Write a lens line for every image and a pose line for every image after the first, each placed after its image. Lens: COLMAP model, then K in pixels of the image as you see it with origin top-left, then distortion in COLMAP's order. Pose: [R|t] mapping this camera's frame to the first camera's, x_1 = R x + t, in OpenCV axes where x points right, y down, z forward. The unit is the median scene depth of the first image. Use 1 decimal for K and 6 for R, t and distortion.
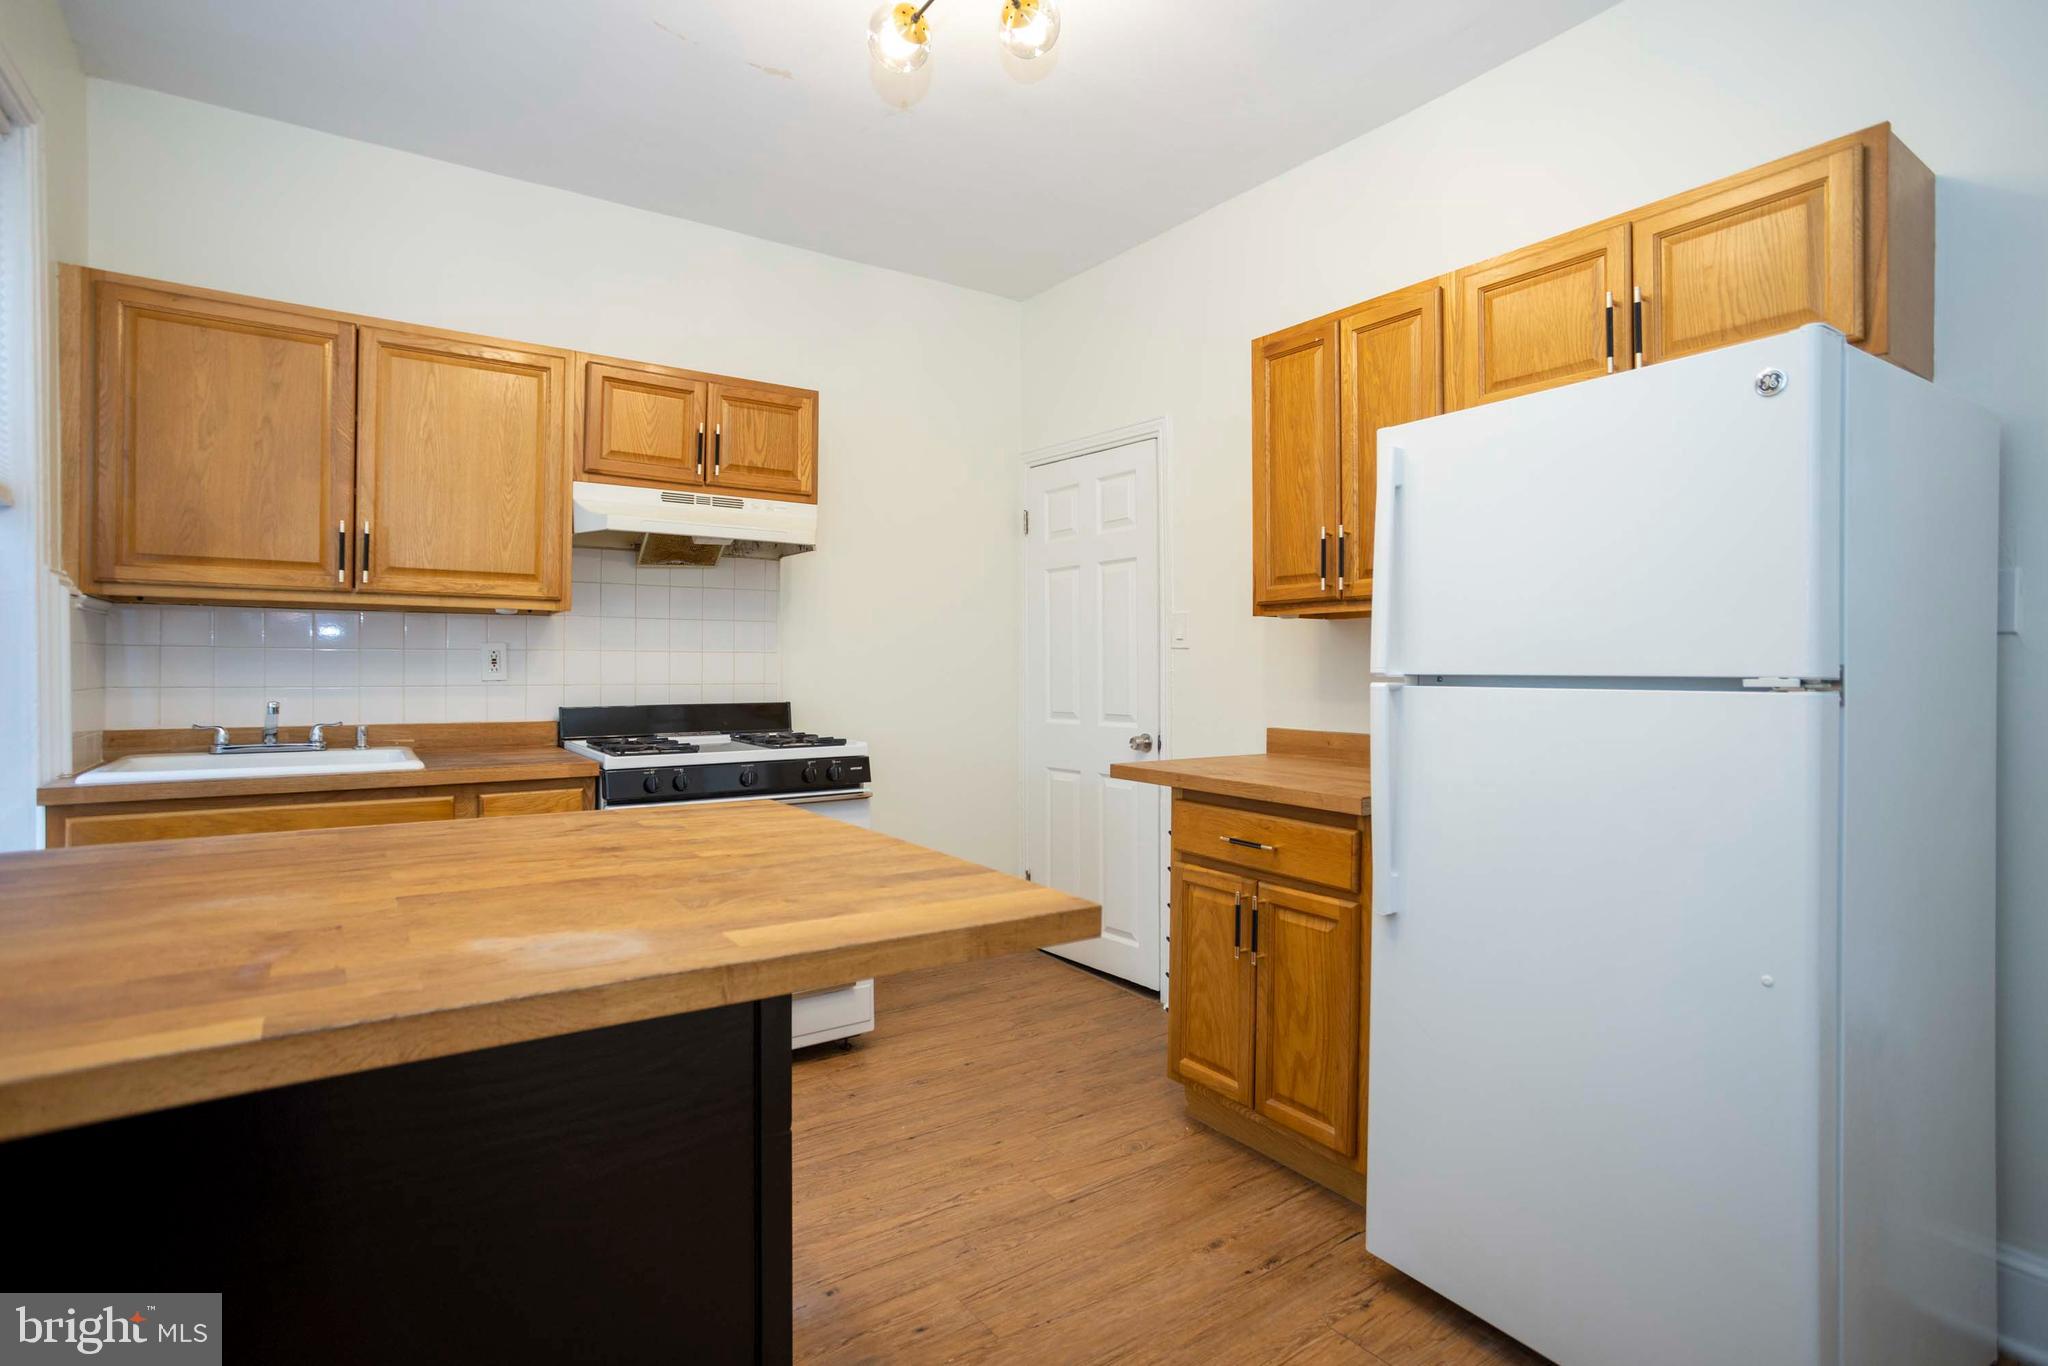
lens RADIAL K [[995.0, 0, 1019.9], [0, 995.0, 668.6], [0, 0, 1]] dist [-0.003598, 0.001598]
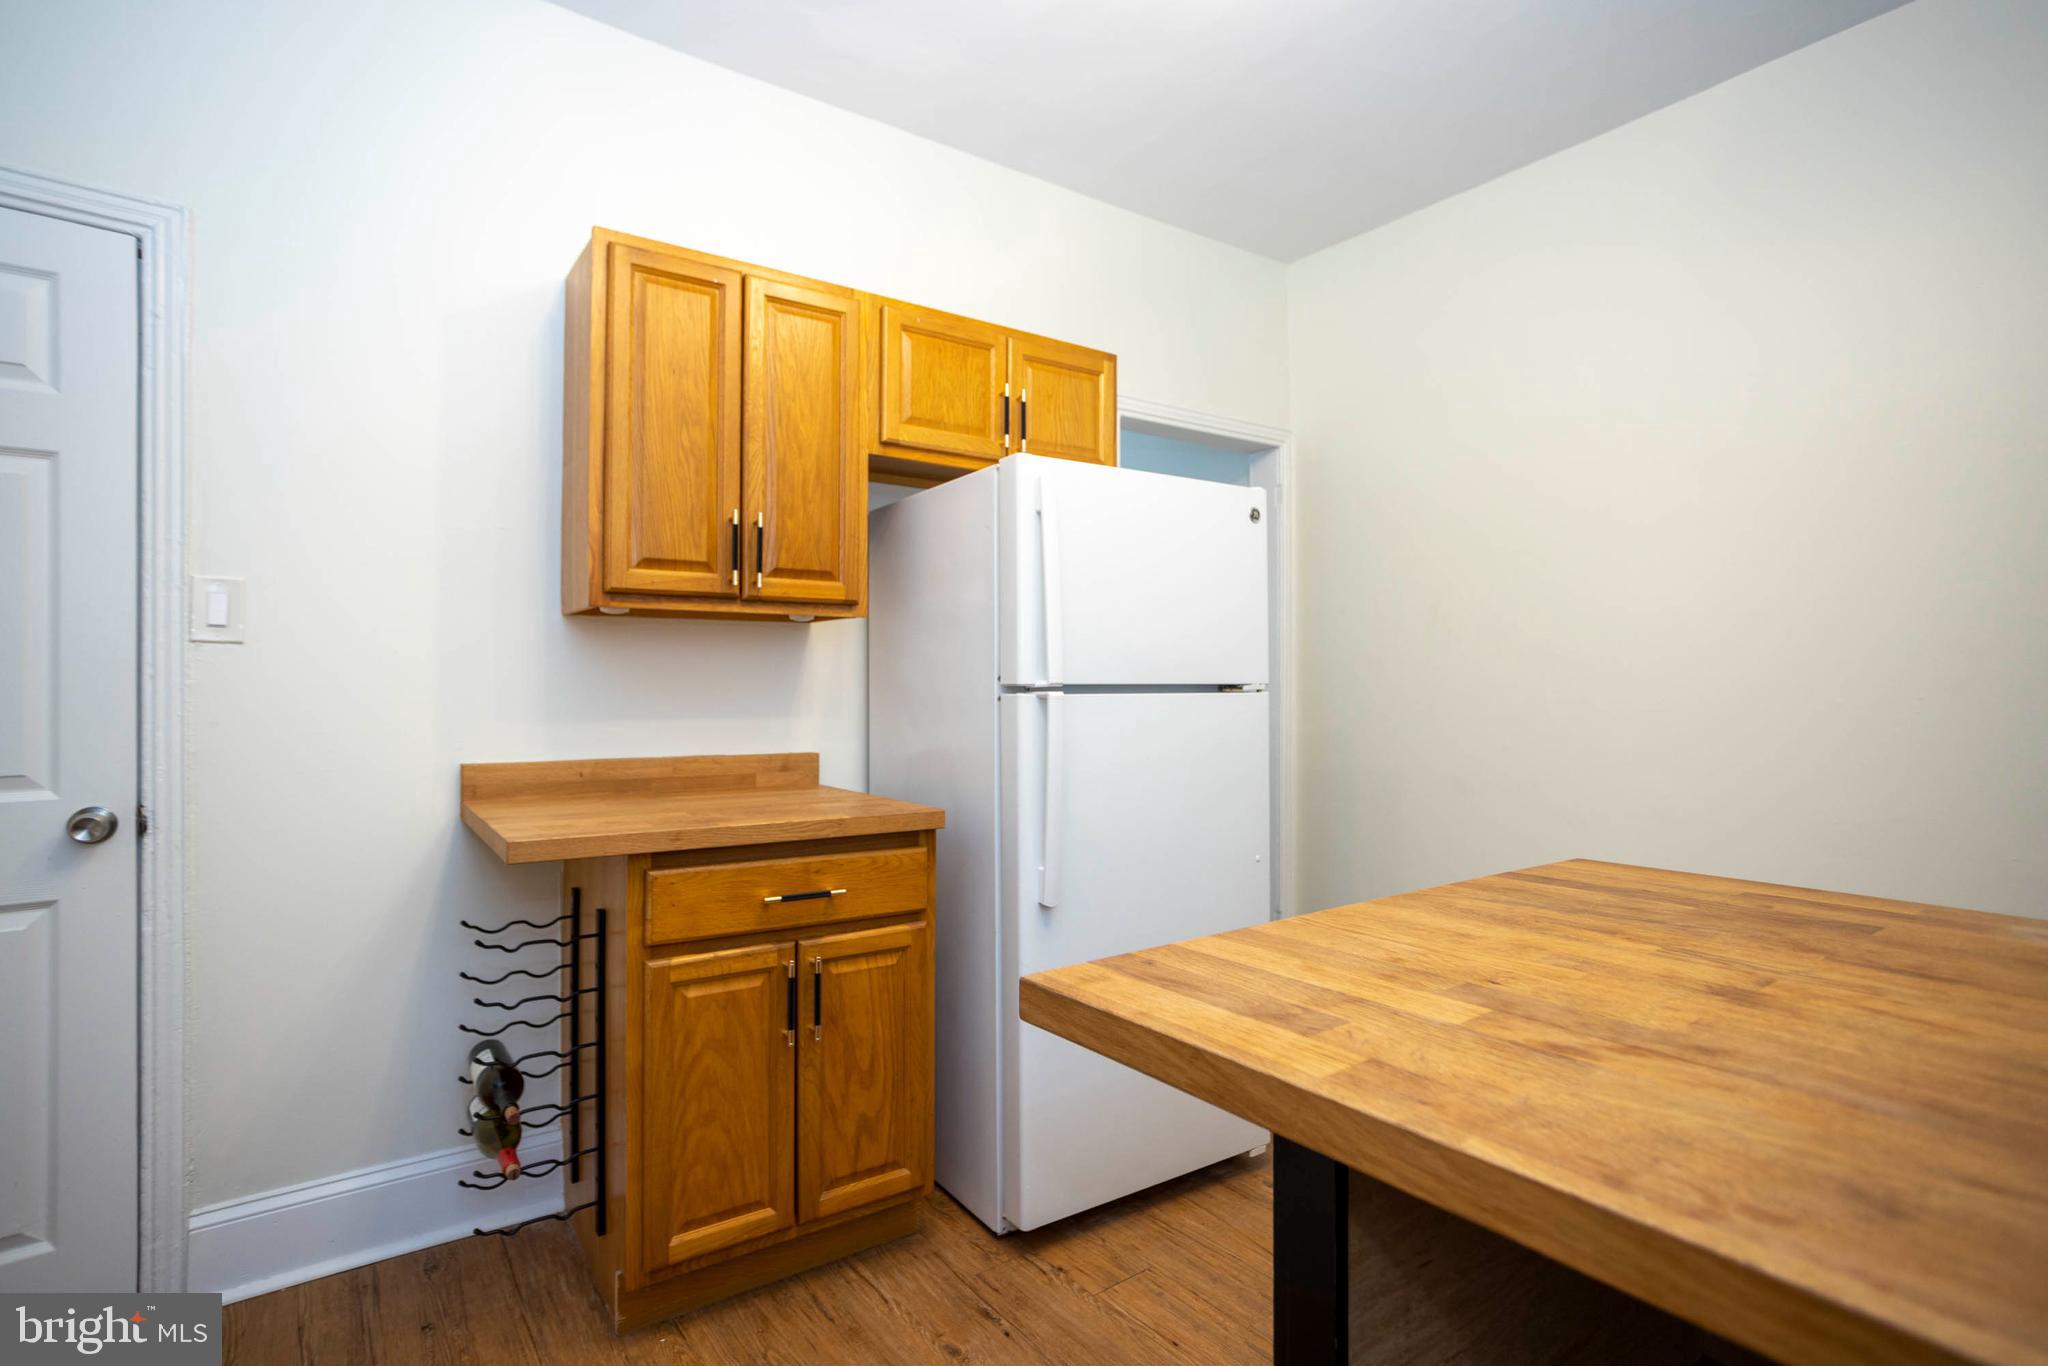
lens RADIAL K [[995.0, 0, 1019.5], [0, 995.0, 688.6], [0, 0, 1]] dist [-0.003598, 0.001598]
pose [[0.004383, -0.006886, 0.999967, -0.585685], [0.000593, 0.999976, 0.006884, 0.002611], [-0.999990, 0.000563, 0.004387, 0.837965]]
